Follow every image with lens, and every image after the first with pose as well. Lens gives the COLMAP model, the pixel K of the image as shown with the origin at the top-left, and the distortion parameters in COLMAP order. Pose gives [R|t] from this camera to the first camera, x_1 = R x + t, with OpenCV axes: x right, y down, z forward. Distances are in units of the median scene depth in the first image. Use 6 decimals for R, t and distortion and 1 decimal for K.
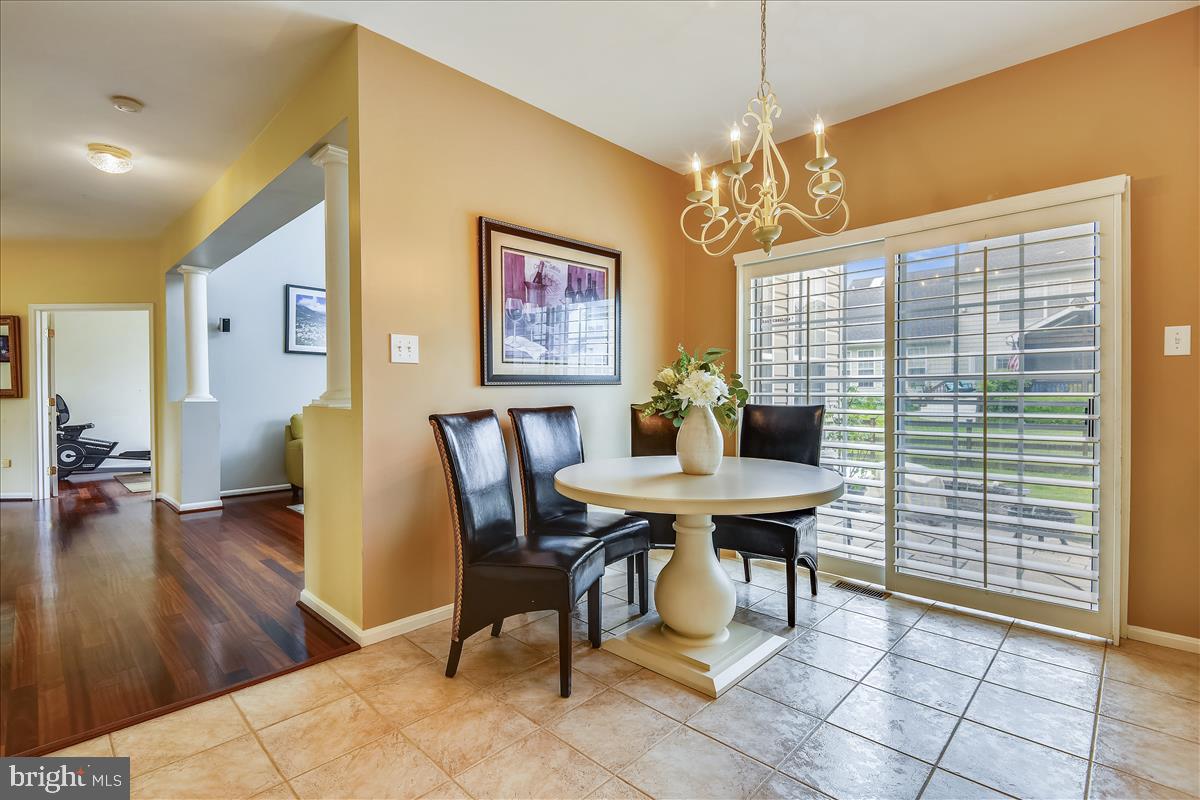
lens RADIAL K [[553.8, 0, 602.4], [0, 553.8, 396.4], [0, 0, 1]] dist [0.012507, -0.009307]
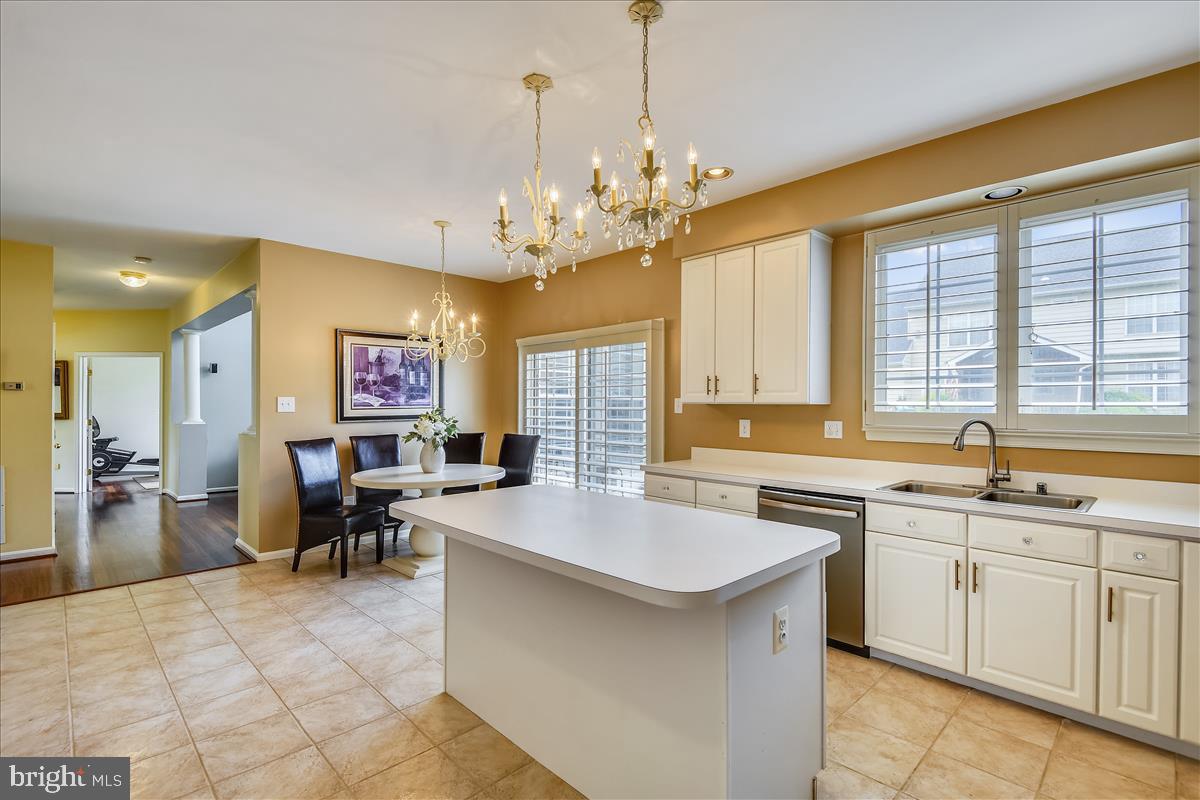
lens RADIAL K [[553.8, 0, 603.1], [0, 553.8, 404.4], [0, 0, 1]] dist [0.012507, -0.009307]
pose [[0.999724, 0.009840, -0.021340, 0.345264], [-0.010078, 0.999888, -0.011083, -0.035075], [0.021229, 0.011295, 0.999711, -0.389675]]
